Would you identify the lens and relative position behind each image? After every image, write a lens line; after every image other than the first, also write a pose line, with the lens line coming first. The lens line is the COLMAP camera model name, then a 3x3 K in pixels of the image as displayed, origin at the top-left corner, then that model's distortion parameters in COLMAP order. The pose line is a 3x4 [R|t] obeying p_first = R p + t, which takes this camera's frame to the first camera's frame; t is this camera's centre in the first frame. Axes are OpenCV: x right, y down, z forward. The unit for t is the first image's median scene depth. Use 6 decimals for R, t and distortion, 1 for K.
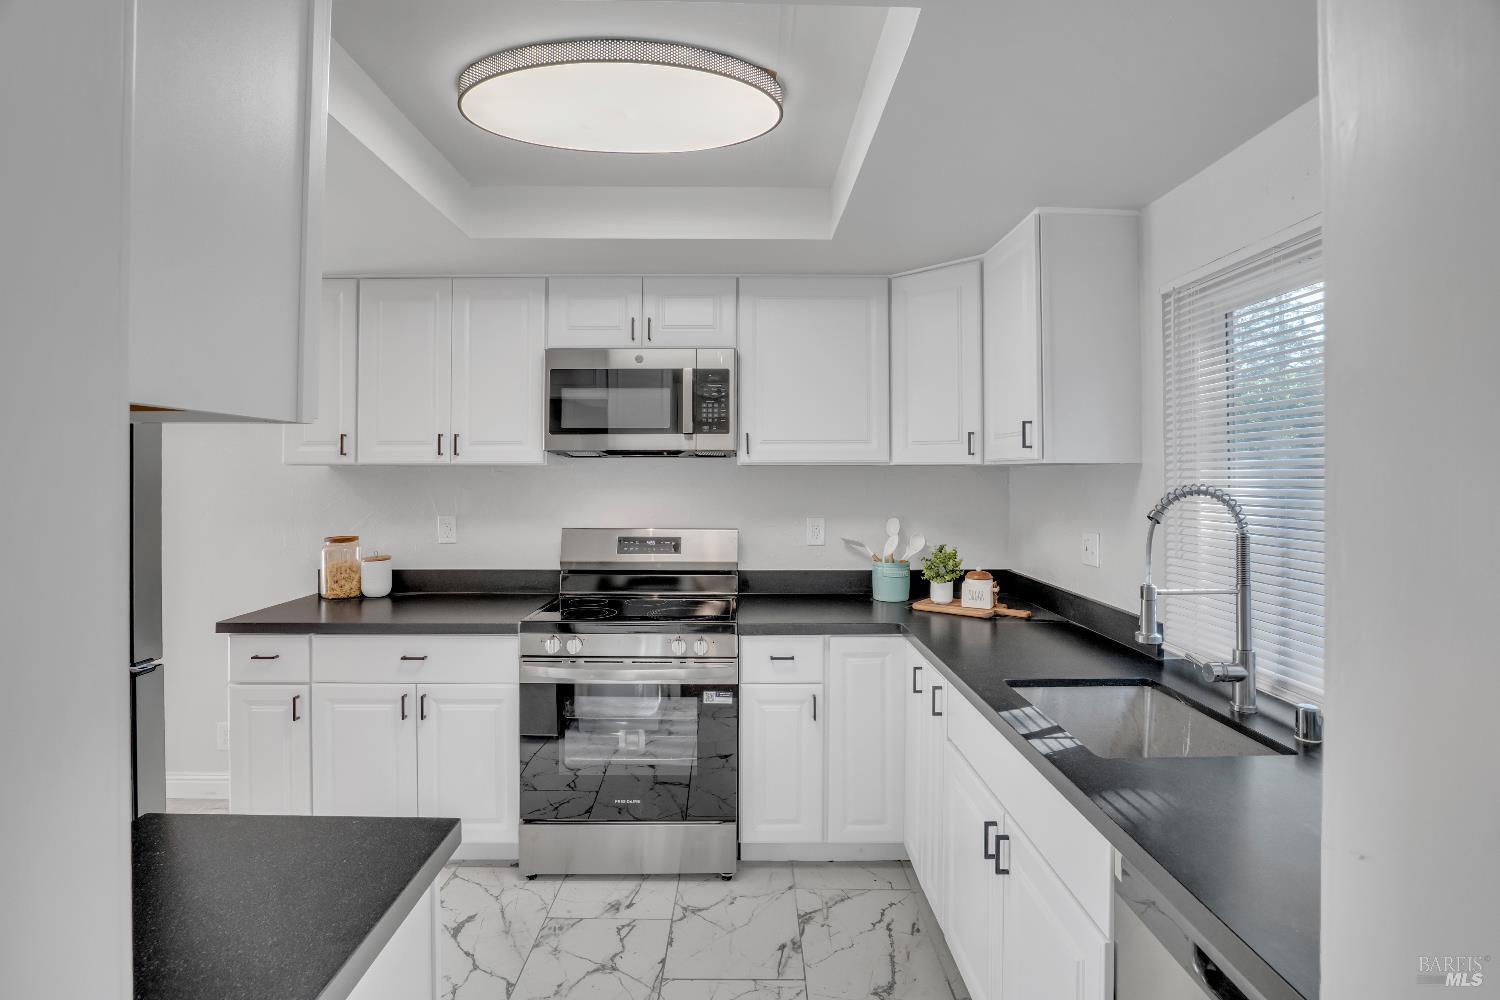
lens RADIAL K [[705.3, 0, 752.2], [0, 705.3, 476.0], [0, 0, 1]] dist [-0.027005, 0.003455]
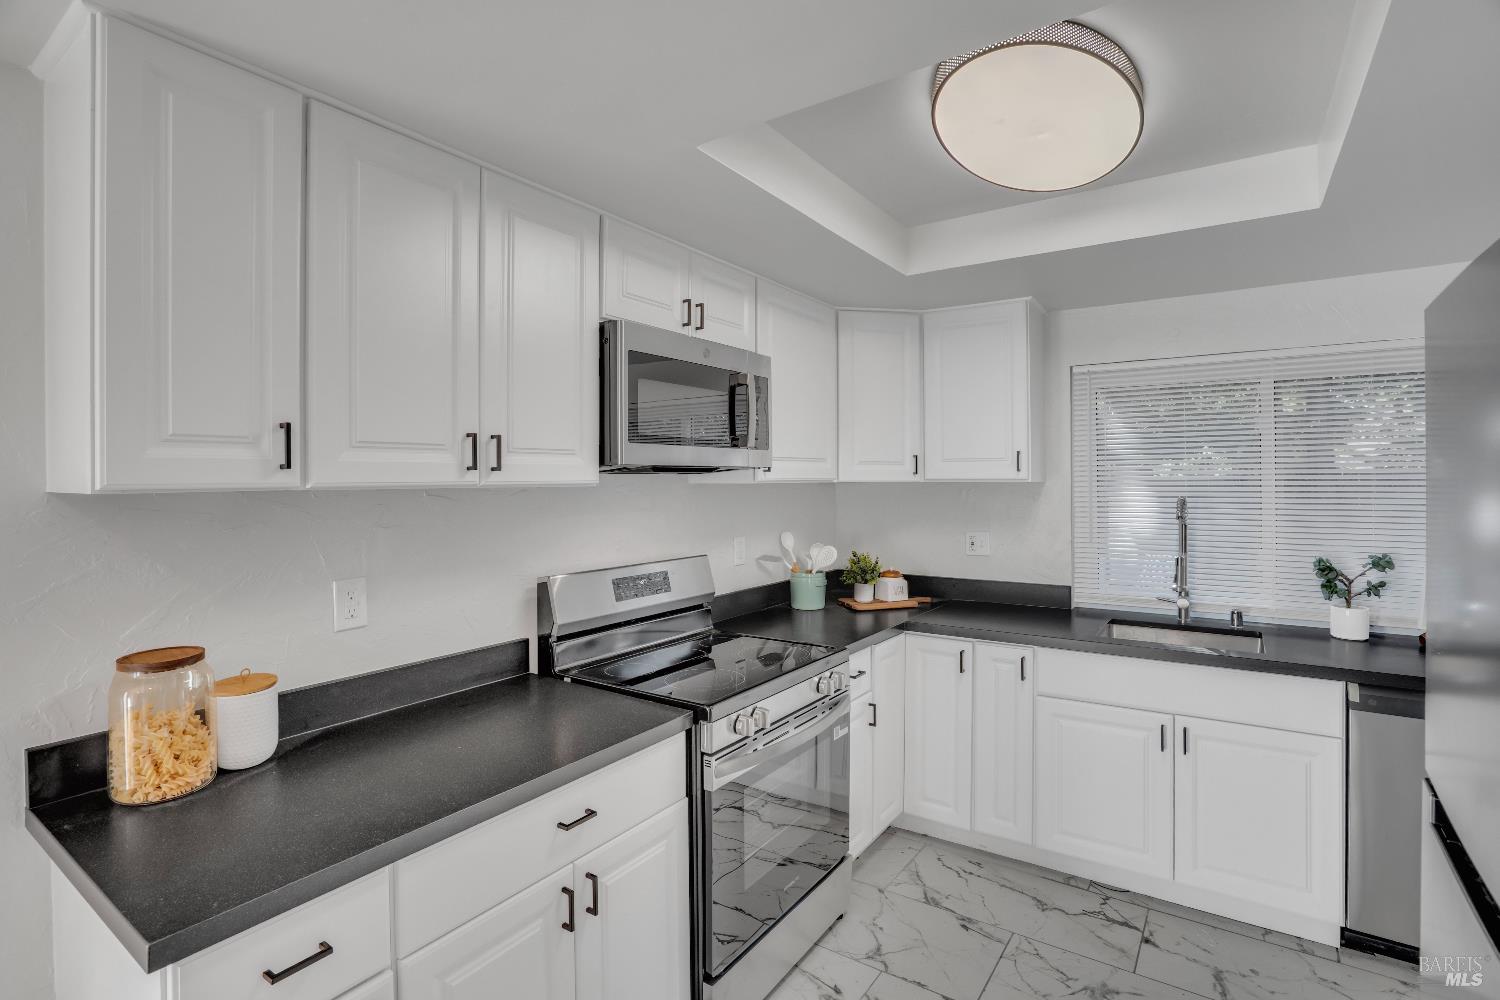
lens RADIAL K [[705.3, 0, 750.5], [0, 705.3, 489.2], [0, 0, 1]] dist [-0.027005, 0.003455]
pose [[0.583123, -0.015163, 0.812242, -0.774394], [0.003380, 0.999862, 0.016239, -0.023087], [-0.812377, -0.006724, 0.583094, 0.480926]]
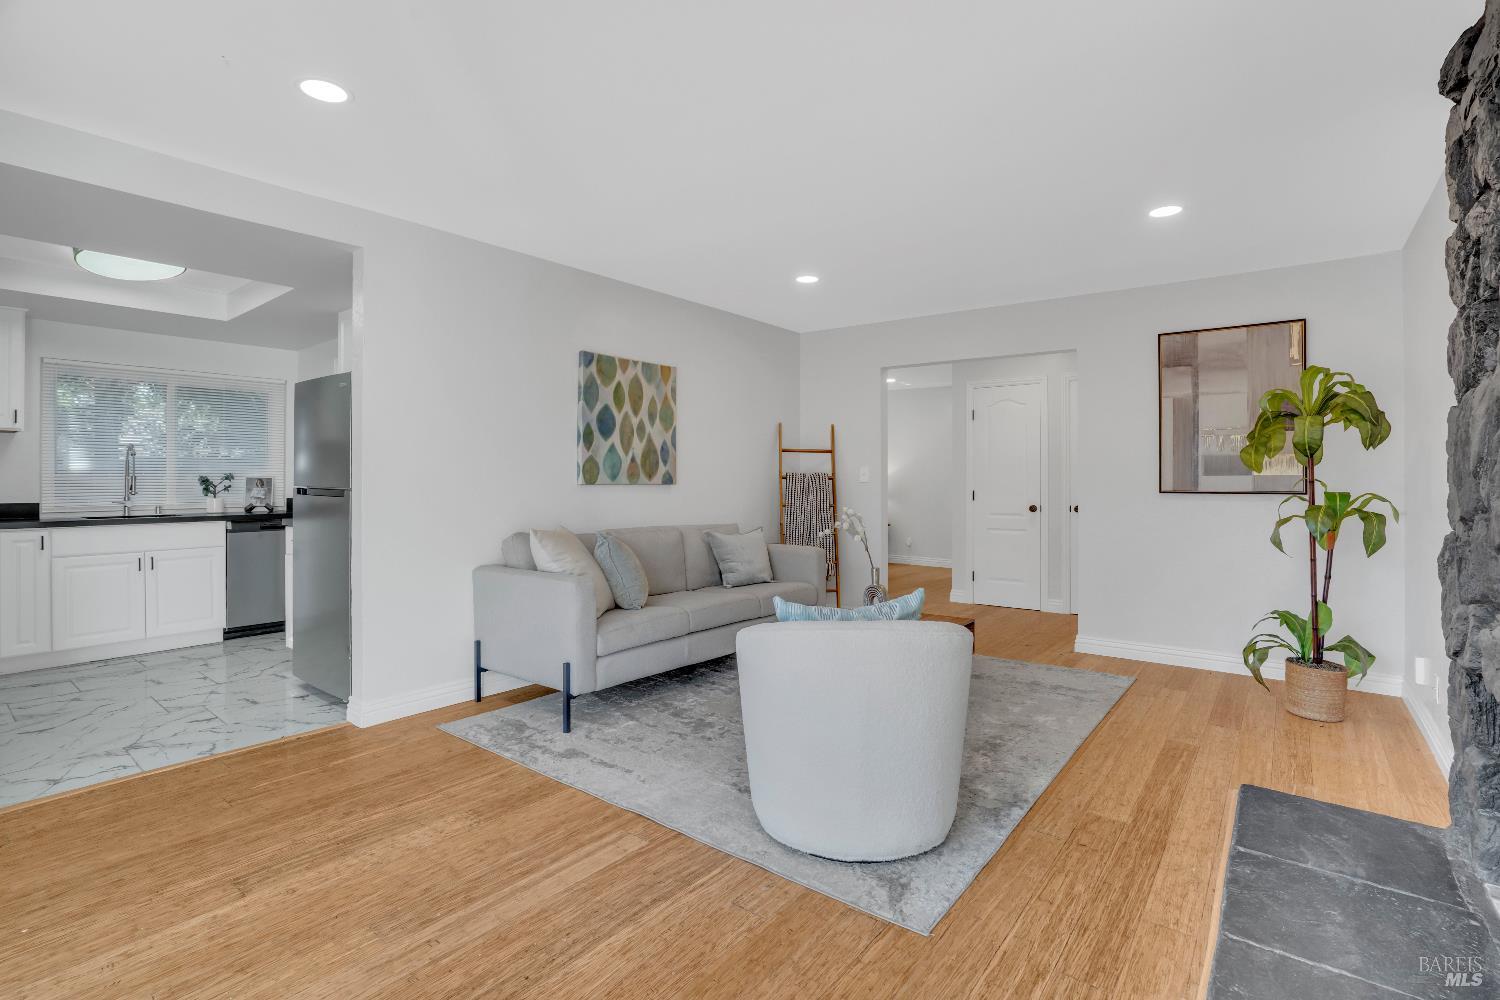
lens RADIAL K [[705.3, 0, 754.1], [0, 705.3, 484.5], [0, 0, 1]] dist [-0.027005, 0.003455]
pose [[-0.768332, -0.000120, 0.640052, -1.936771], [0.000759, 0.999999, 0.001099, 0.106502], [-0.640051, 0.001330, -0.768331, 0.886804]]
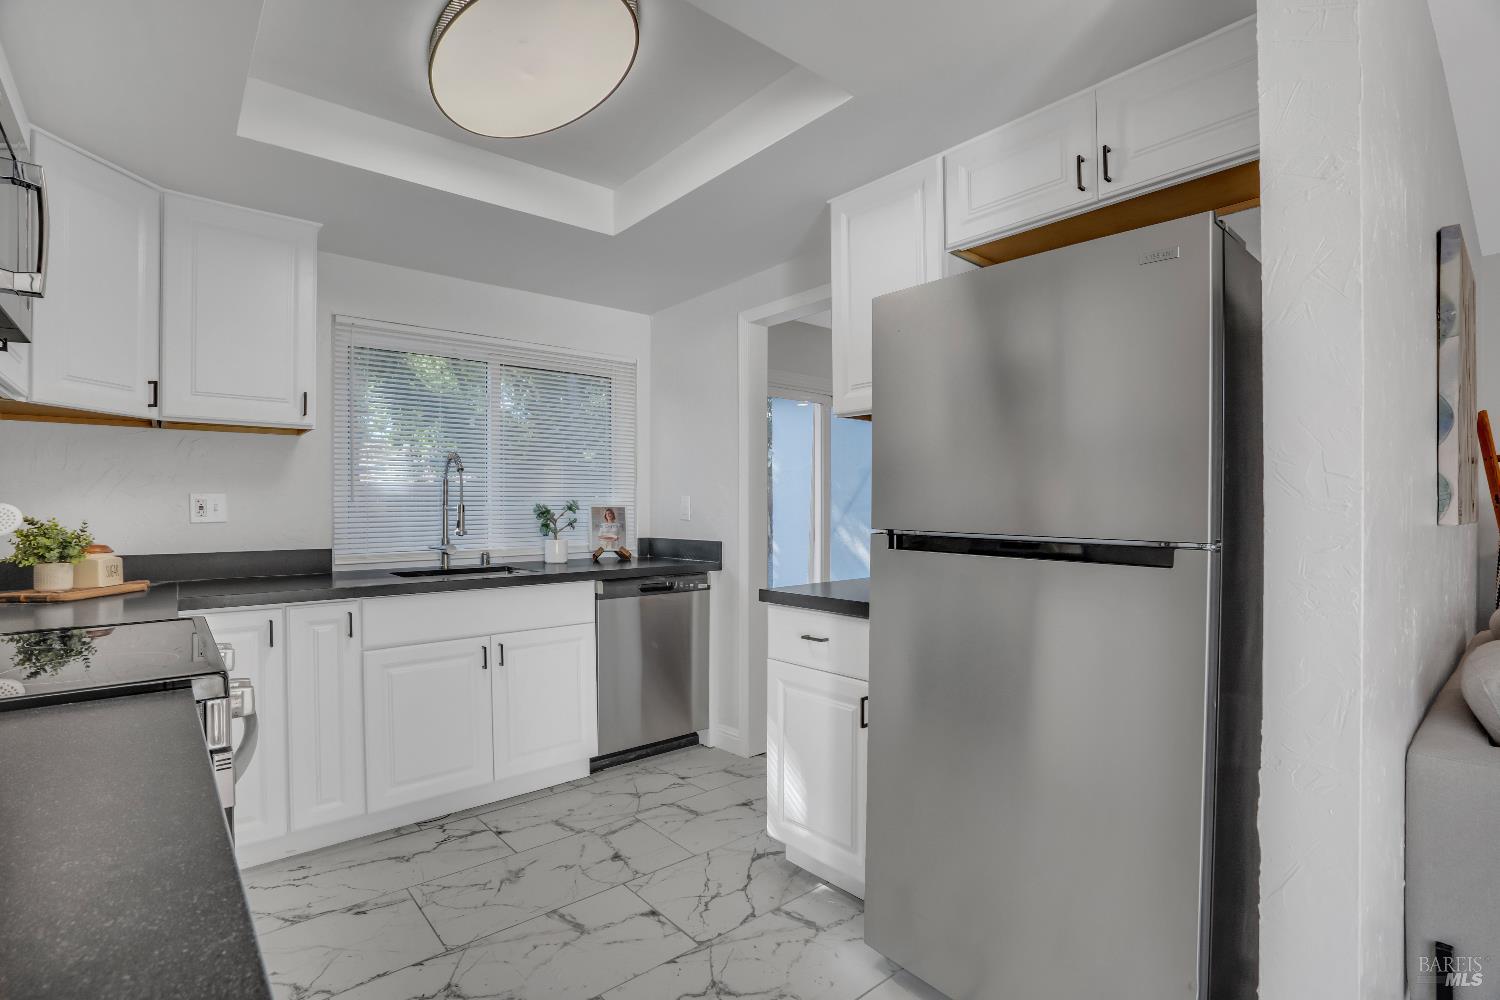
lens RADIAL K [[705.3, 0, 747.9], [0, 705.3, 513.8], [0, 0, 1]] dist [-0.027005, 0.003455]
pose [[-0.631722, -0.009913, 0.775132, -0.772390], [-0.003149, 0.999943, 0.010222, 0.086424], [-0.775189, 0.004017, -0.631717, 0.892068]]
